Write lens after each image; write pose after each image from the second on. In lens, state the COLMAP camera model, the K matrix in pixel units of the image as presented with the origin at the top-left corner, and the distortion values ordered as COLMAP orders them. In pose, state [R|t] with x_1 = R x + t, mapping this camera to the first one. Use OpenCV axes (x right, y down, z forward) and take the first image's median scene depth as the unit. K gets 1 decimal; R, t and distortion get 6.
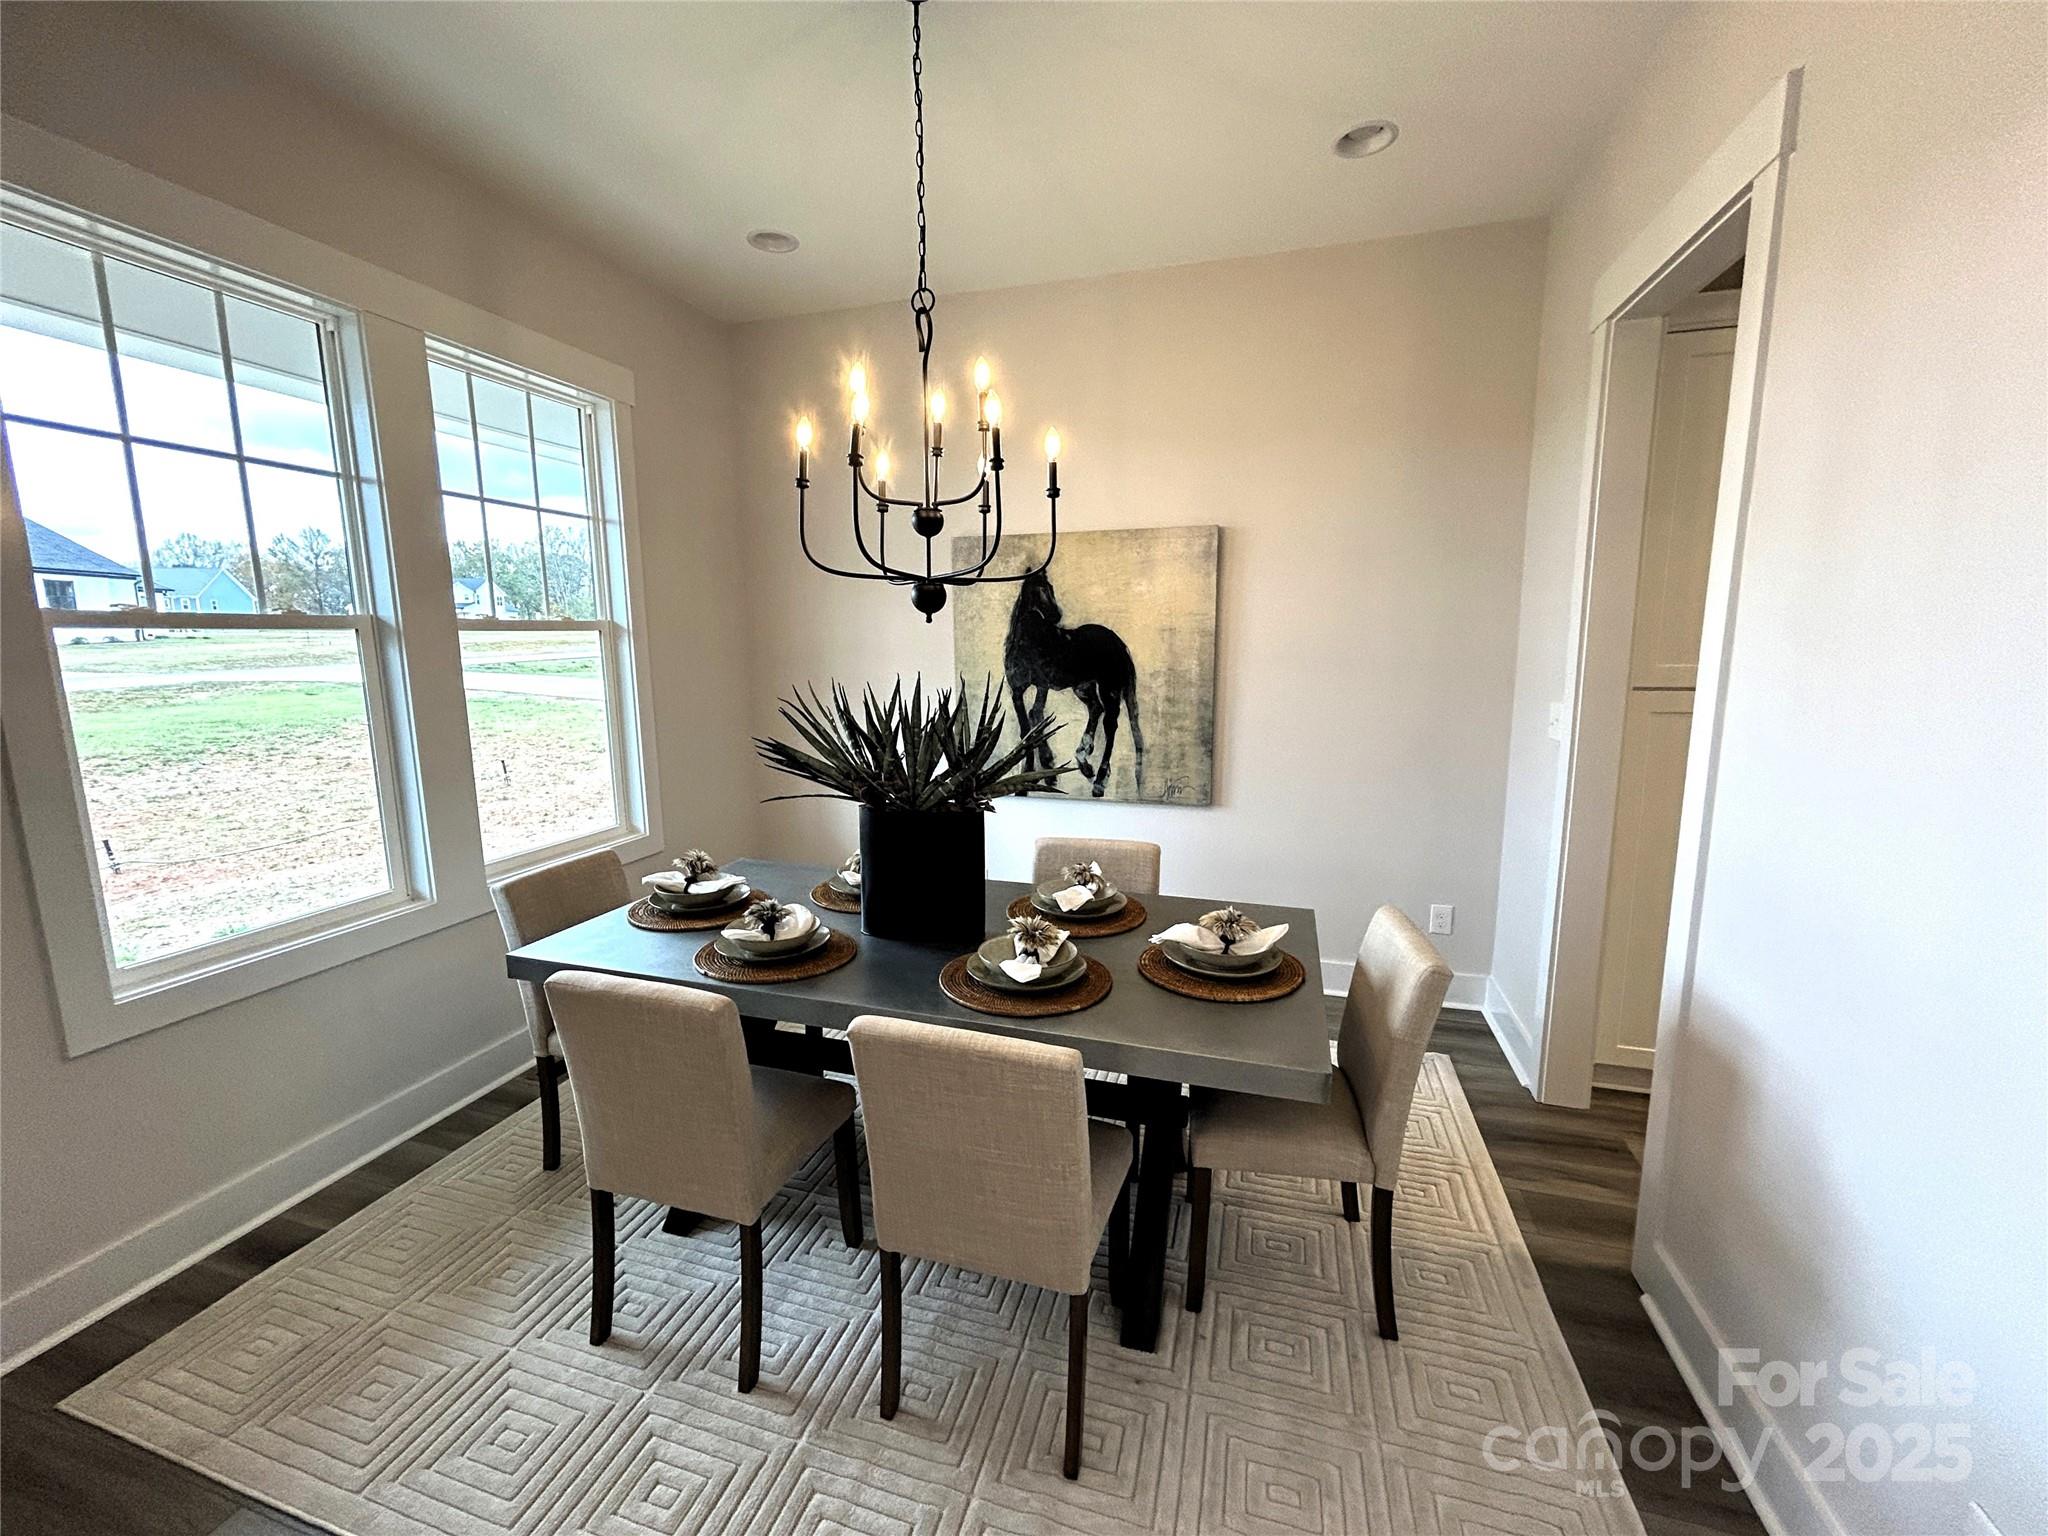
lens RADIAL K [[854.6, 0, 1024.0], [0, 854.6, 768.0], [0, 0, 1]] dist [0.016305, 0.000026]
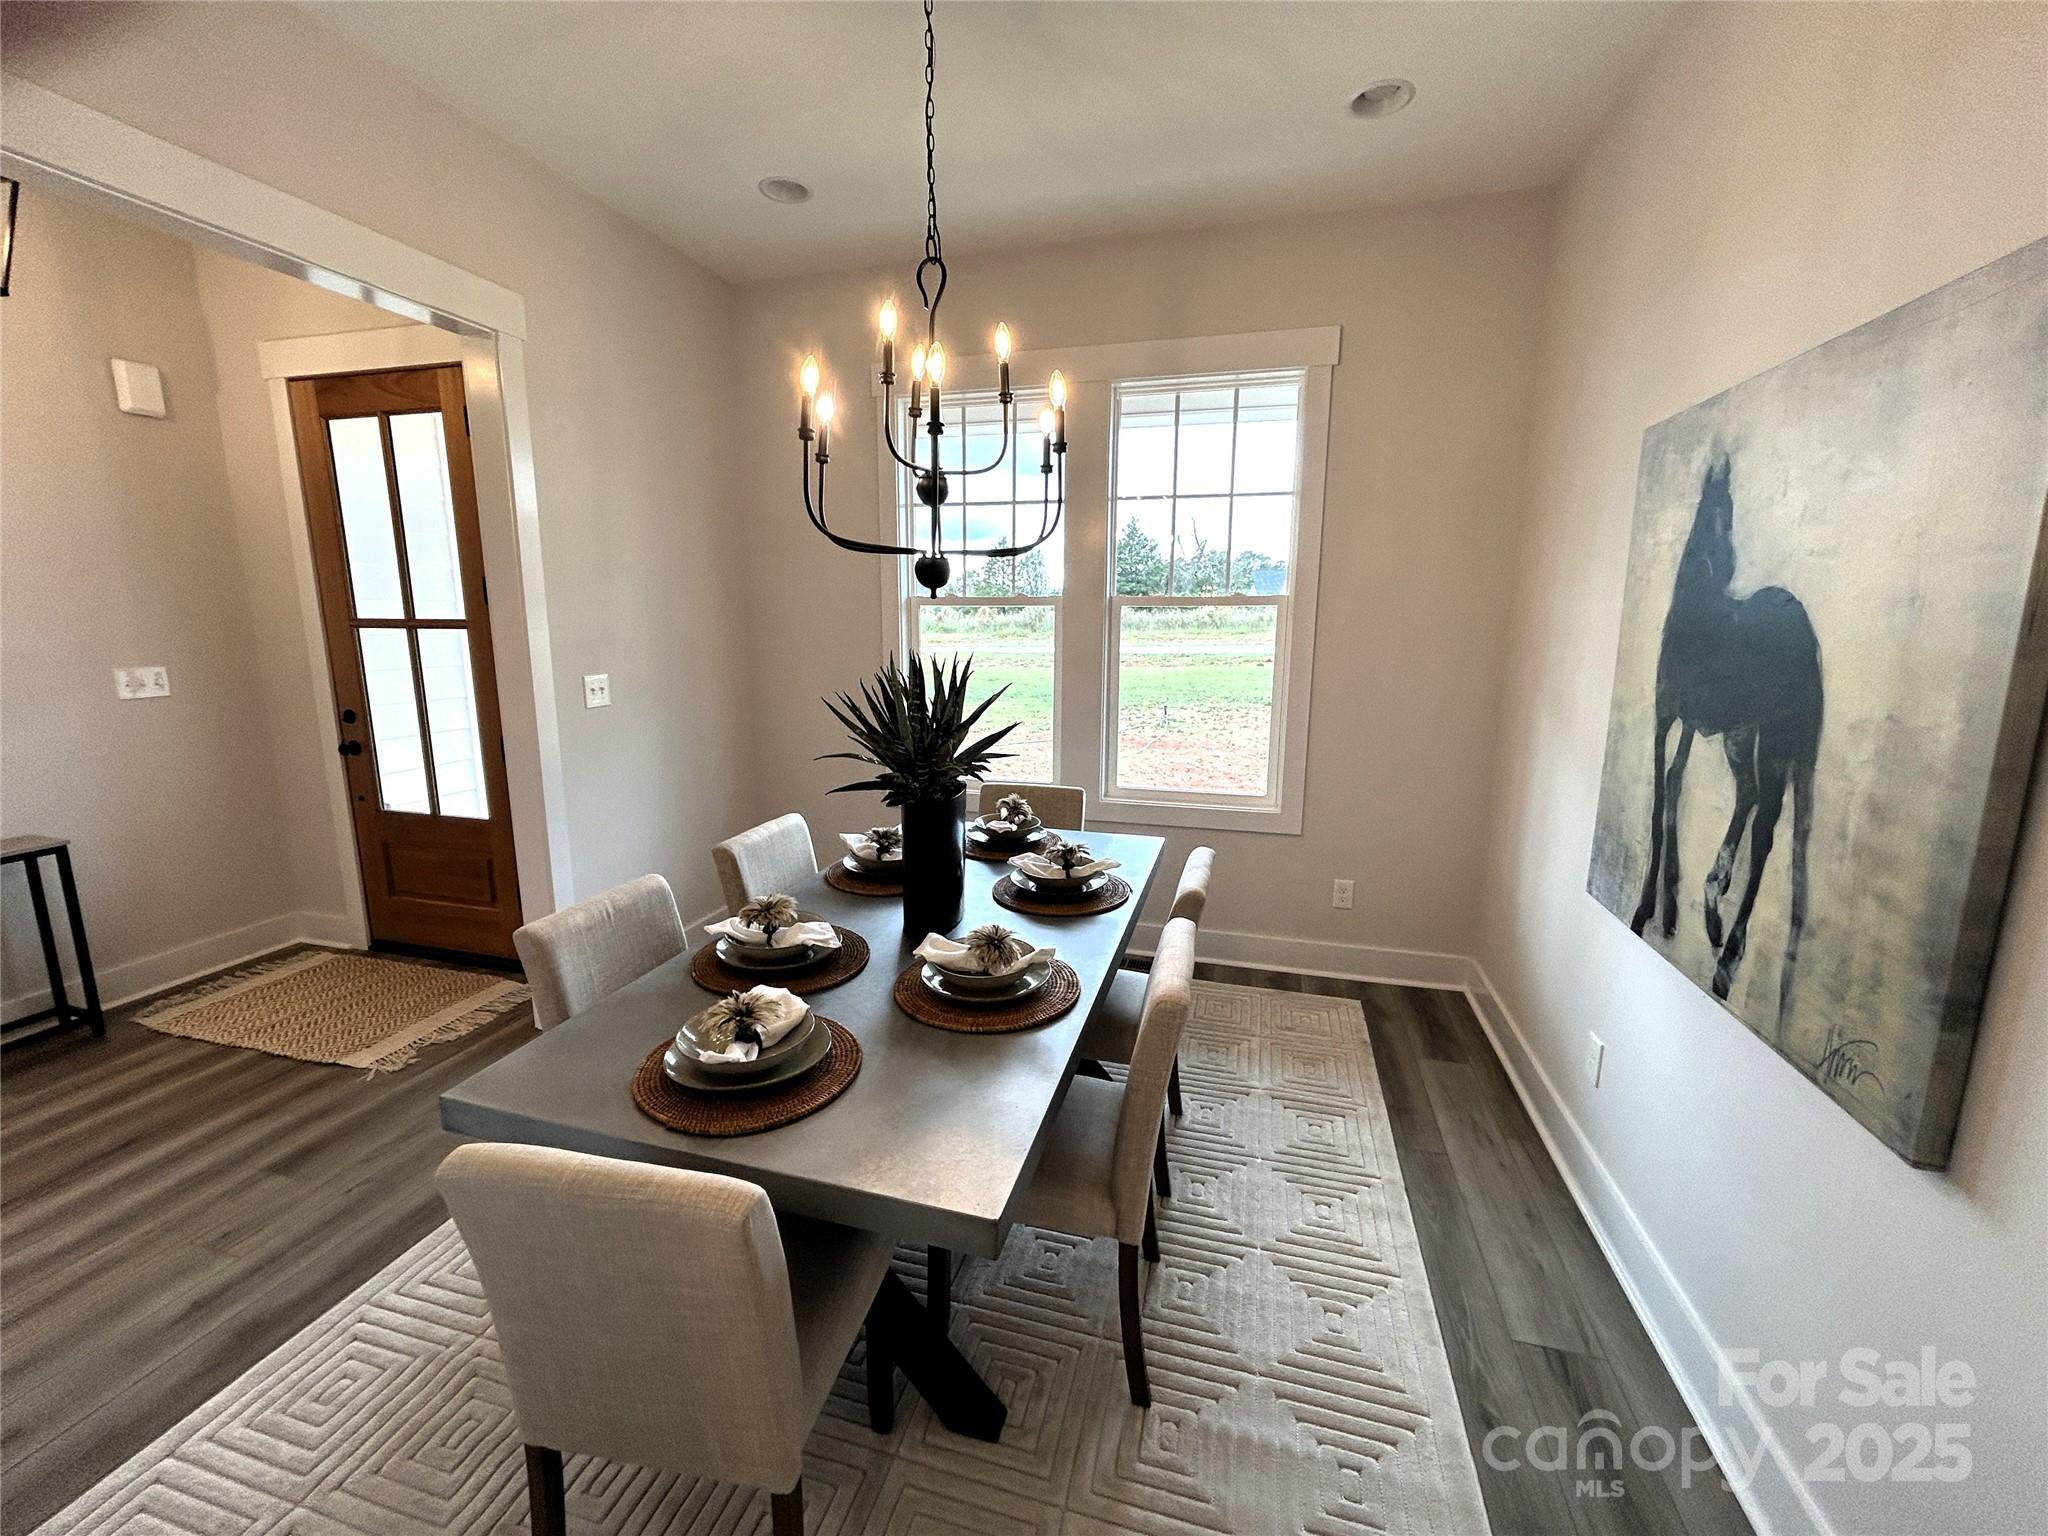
lens RADIAL K [[822.8, 0, 1024.0], [0, 822.8, 768.0], [0, 0, 1]] dist [0.001202, -0.000021]
pose [[0.036235, 0.193087, -0.980512, 0.468321], [-0.158466, 0.969853, 0.185132, -0.100610], [0.986699, 0.148670, 0.065740, 0.633423]]
